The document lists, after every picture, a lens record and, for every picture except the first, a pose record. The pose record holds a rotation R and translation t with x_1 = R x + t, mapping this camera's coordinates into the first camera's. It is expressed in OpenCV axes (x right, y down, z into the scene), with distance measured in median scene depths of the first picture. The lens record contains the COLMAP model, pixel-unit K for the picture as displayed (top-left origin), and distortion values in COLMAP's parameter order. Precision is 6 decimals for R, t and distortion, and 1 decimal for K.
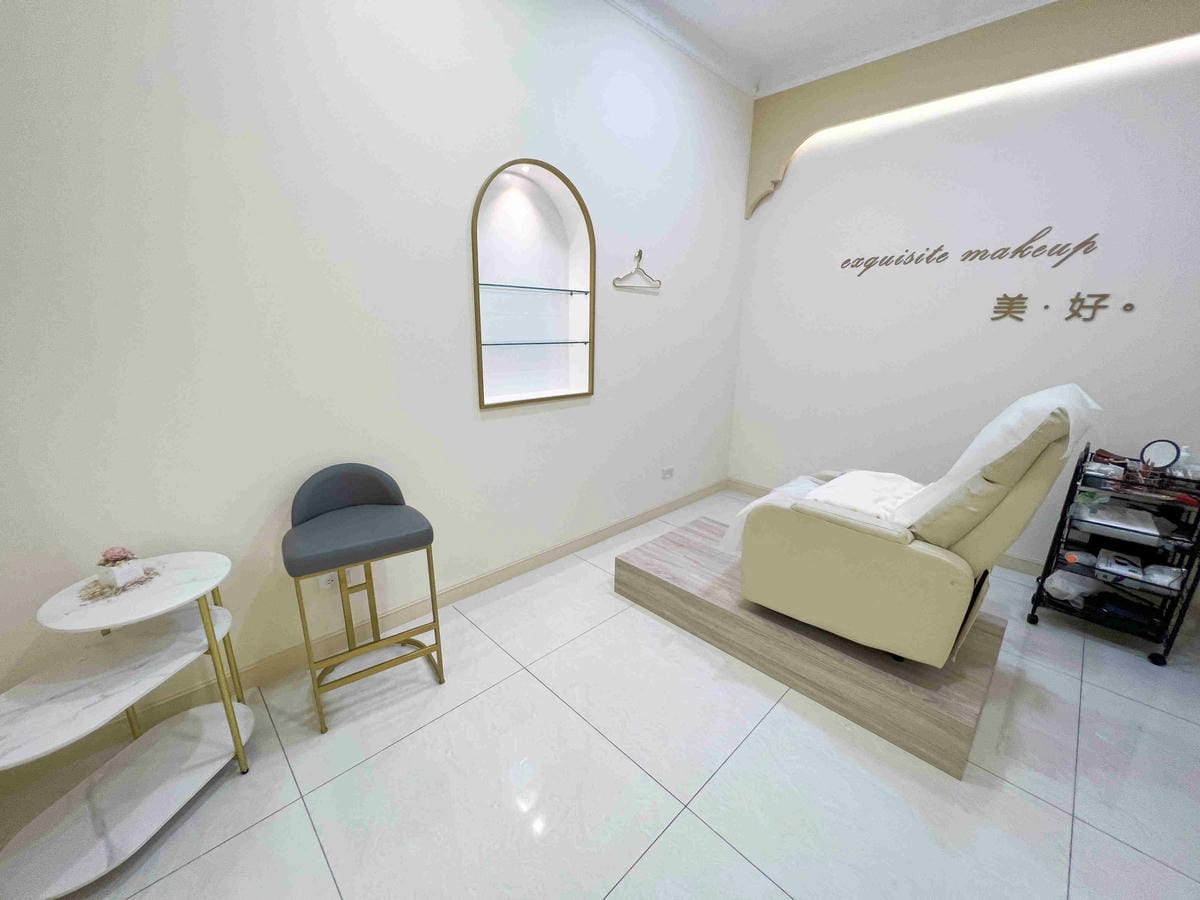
lens RADIAL K [[486.2, 0, 597.9], [0, 486.2, 456.4], [0, 0, 1]] dist [0.000318, -0.000005]
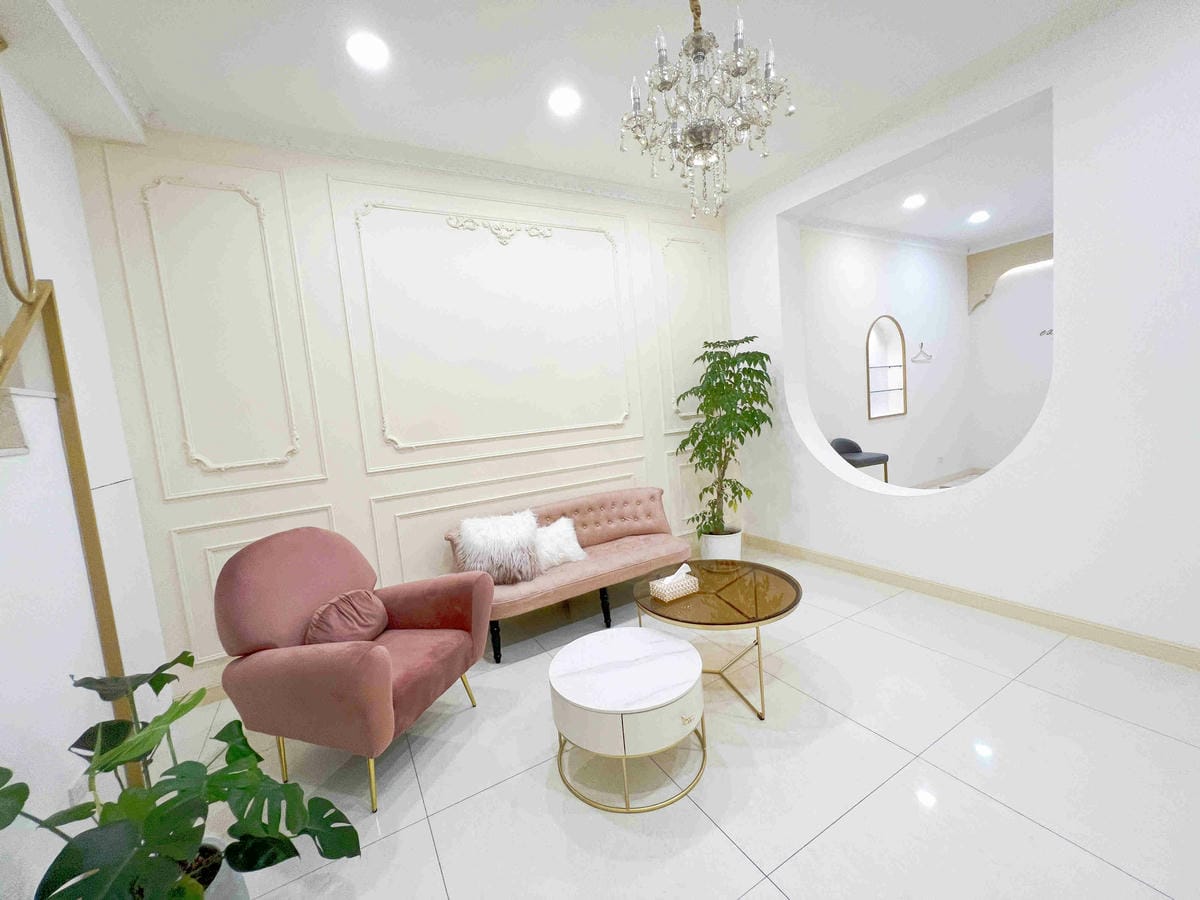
lens RADIAL K [[486.2, 0, 600.0], [0, 486.2, 448.4], [0, 0, 1]] dist [0.000318, -0.000005]
pose [[0.961411, -0.075420, -0.264576, -0.659161], [0.031601, 0.985599, -0.166123, 0.288842], [0.273294, 0.151352, 0.949949, -1.159964]]
